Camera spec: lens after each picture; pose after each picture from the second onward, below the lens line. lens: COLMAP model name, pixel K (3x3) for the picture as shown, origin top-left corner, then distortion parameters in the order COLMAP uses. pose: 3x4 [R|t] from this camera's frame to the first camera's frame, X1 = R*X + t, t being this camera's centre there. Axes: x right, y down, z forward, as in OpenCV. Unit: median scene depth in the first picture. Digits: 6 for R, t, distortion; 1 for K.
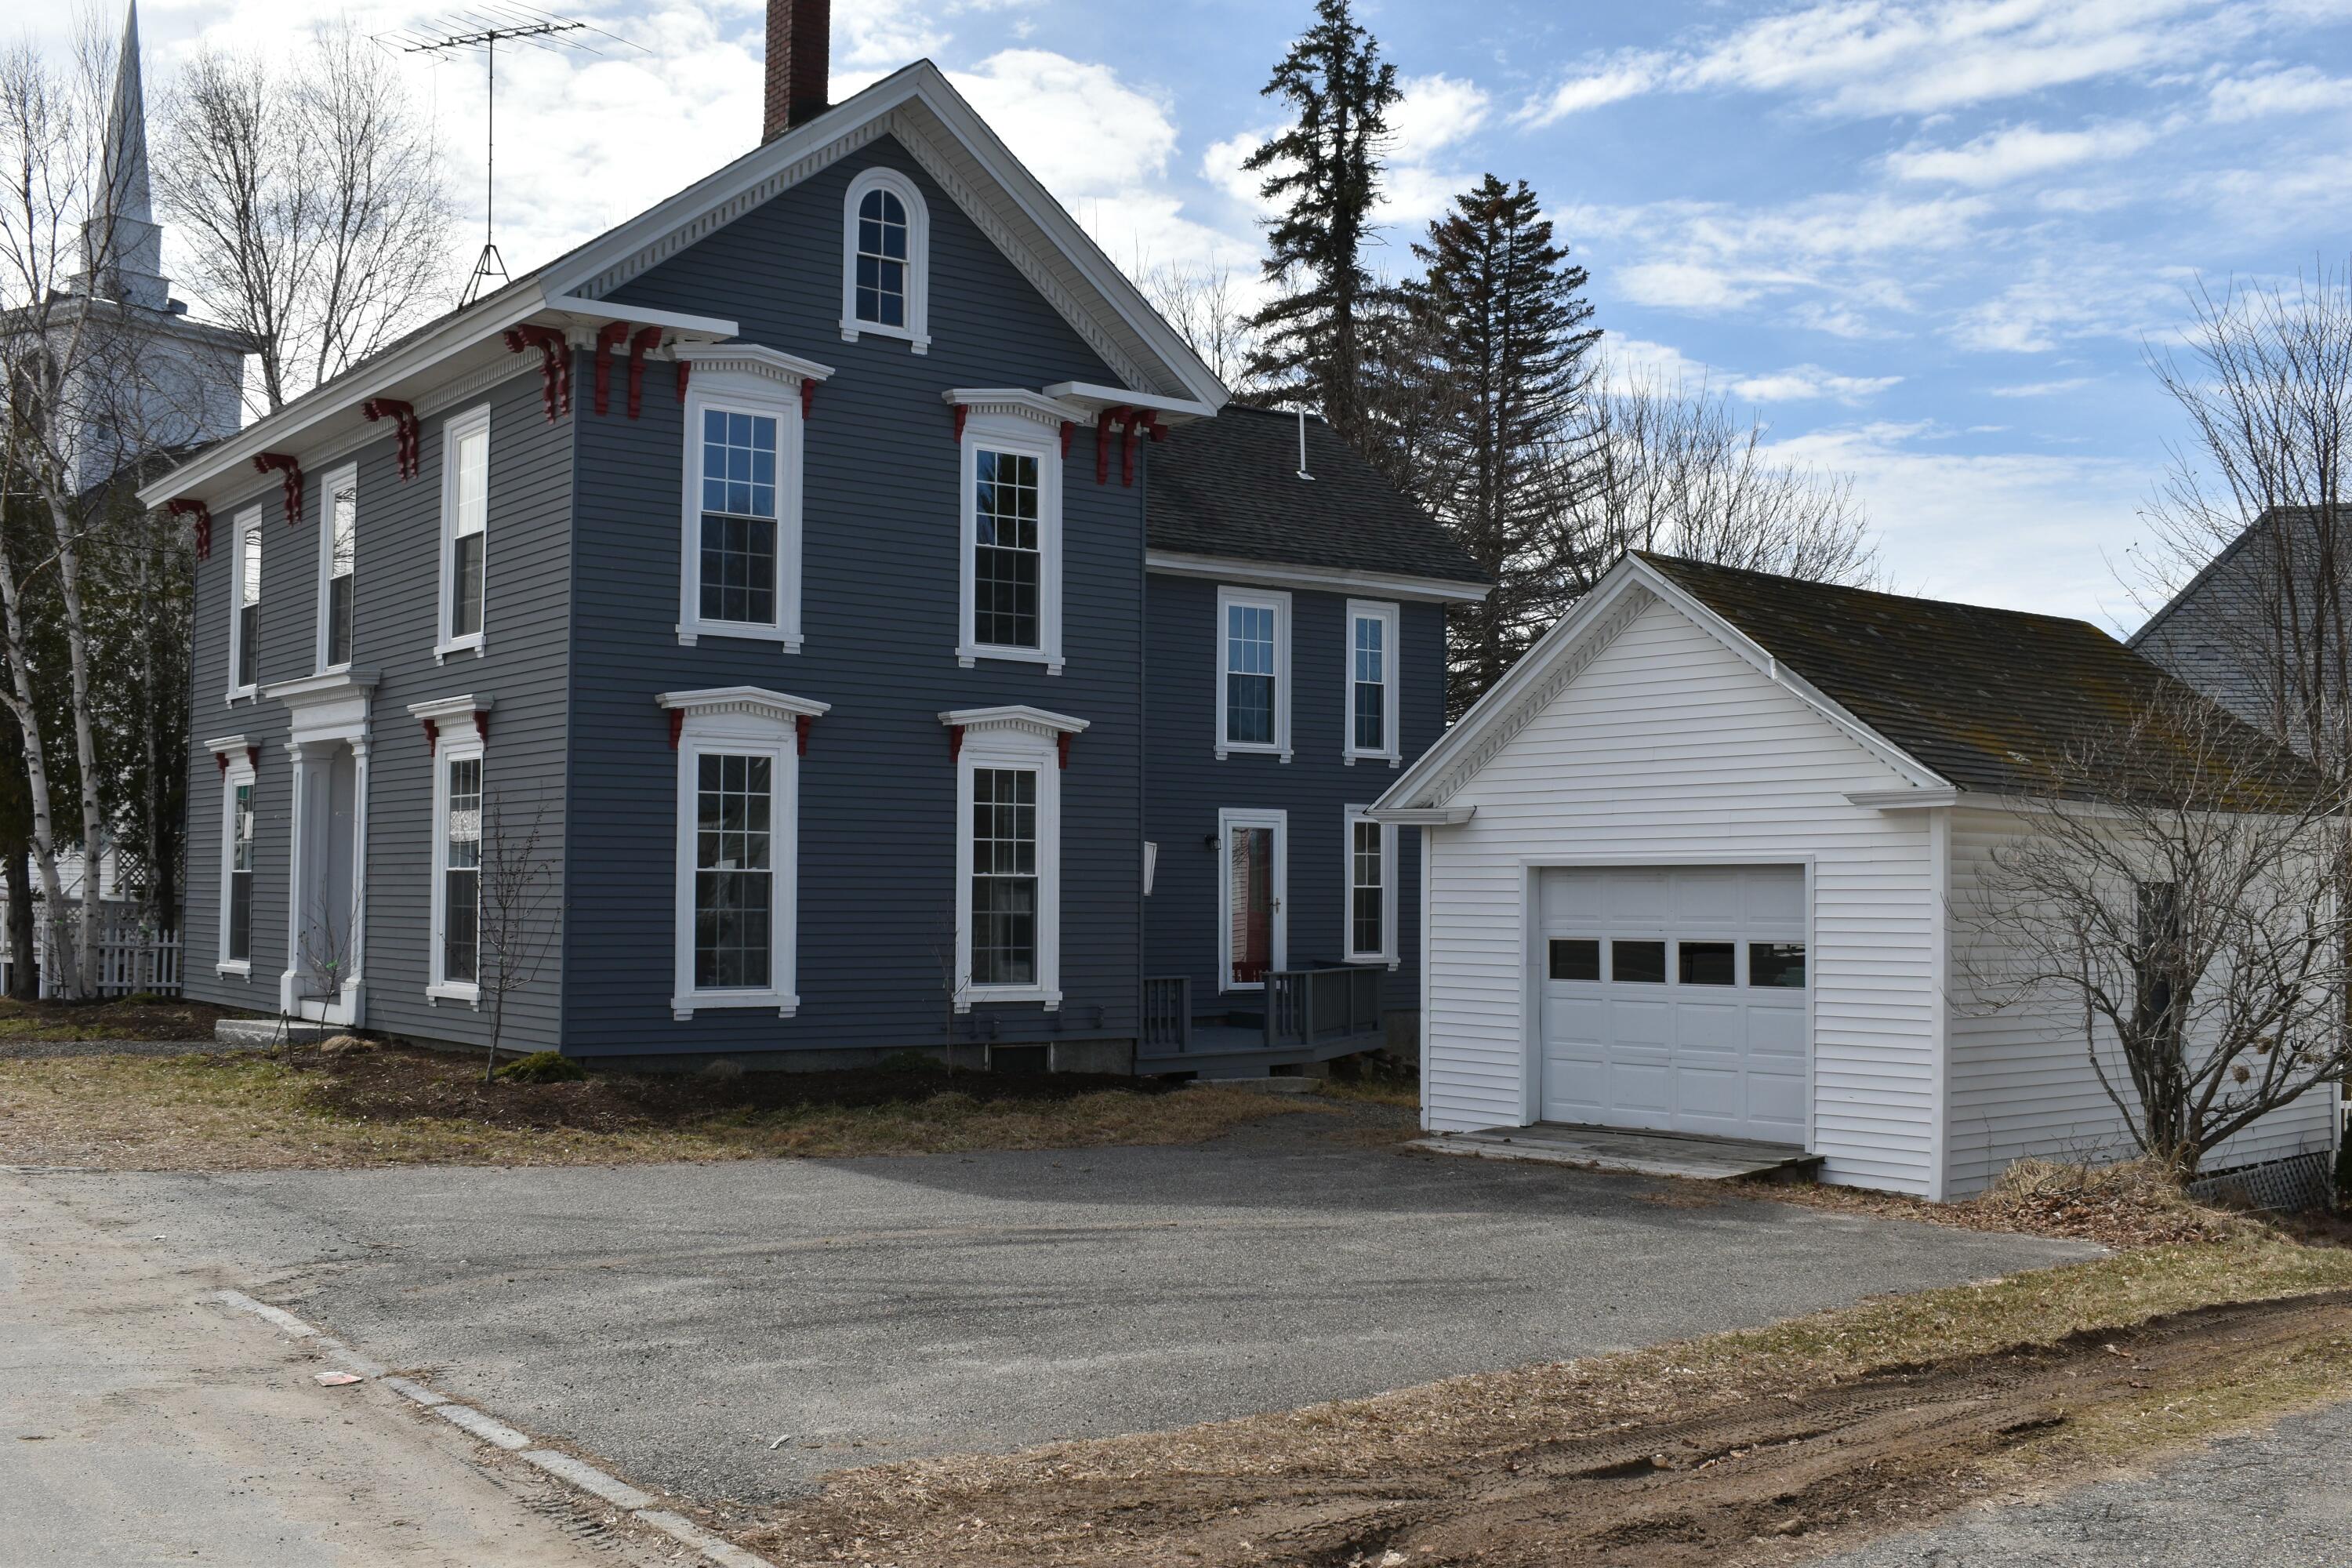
lens RADIAL K [[2192.3, 0, 1157.8], [0, 2192.3, 791.0], [0, 0, 1]] dist [-0.063221, 0.000000]
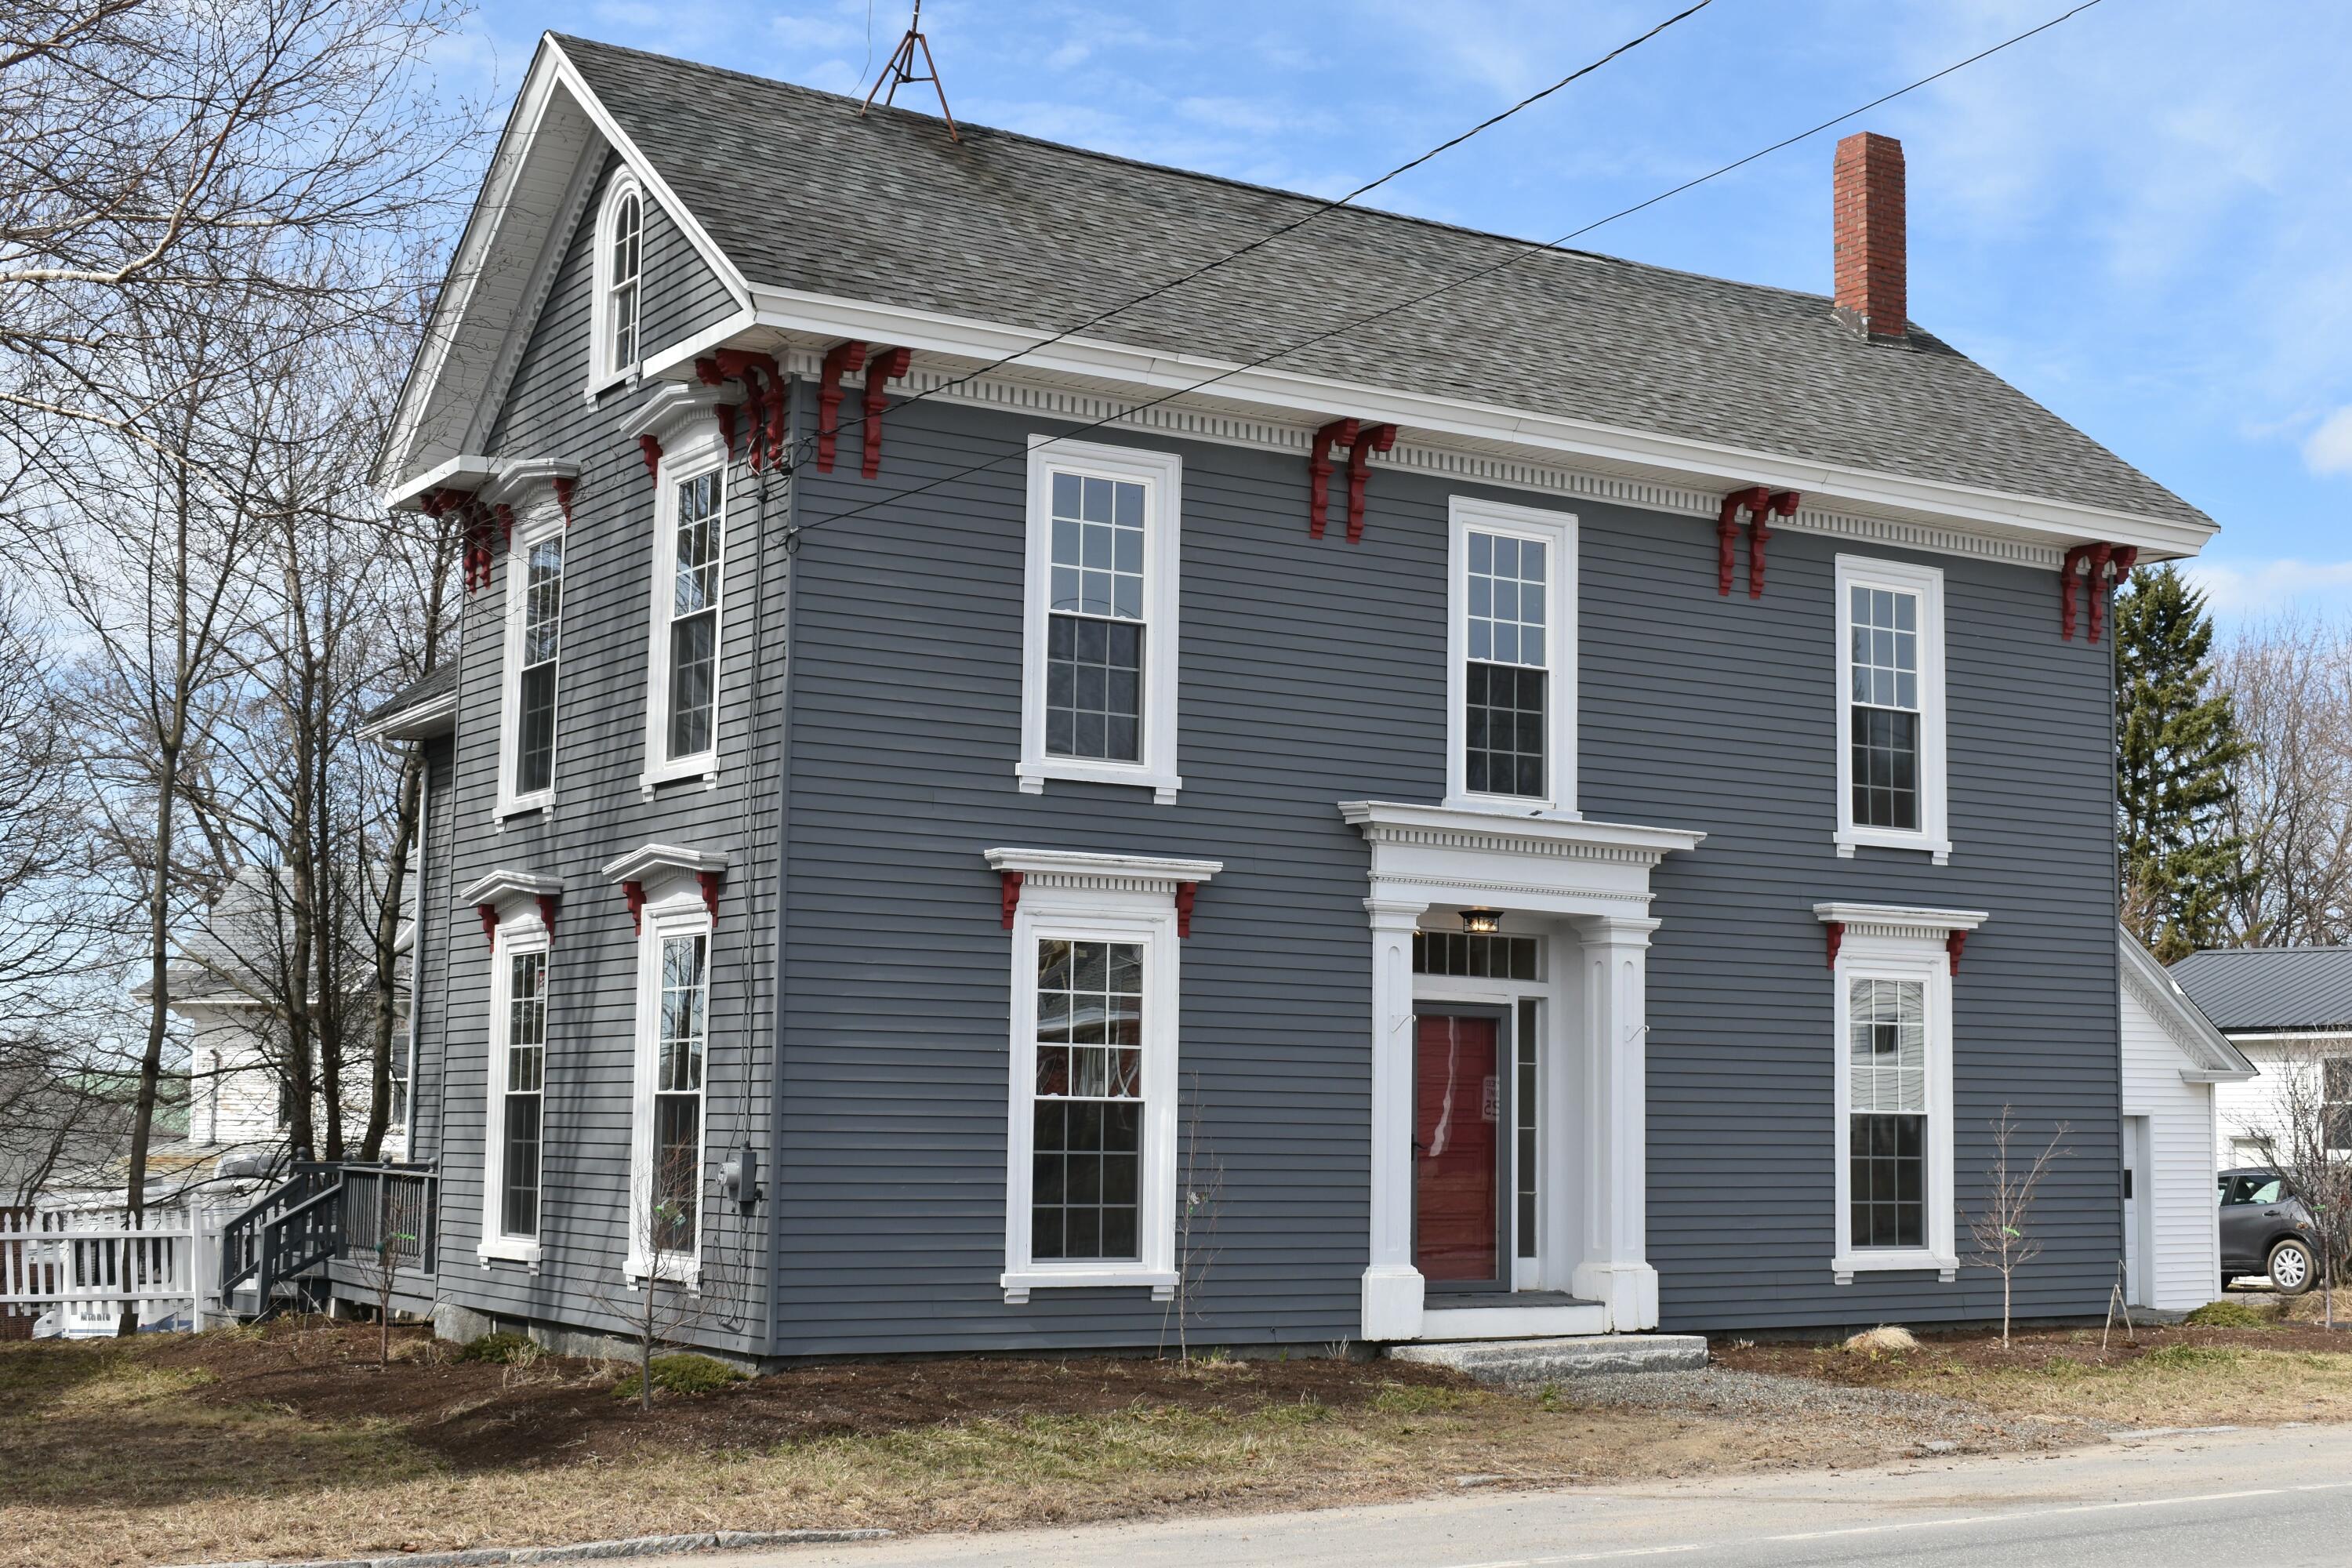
lens RADIAL K [[3229.1, 0, 1179.0], [0, 3229.1, 794.2], [0, 0, 1]] dist [-0.054489, 0.000000]
pose [[0.999098, -0.002599, -0.042389, -0.215406], [0.000247, 0.998465, -0.055381, -0.010035], [0.042468, 0.055321, 0.997565, -0.152743]]
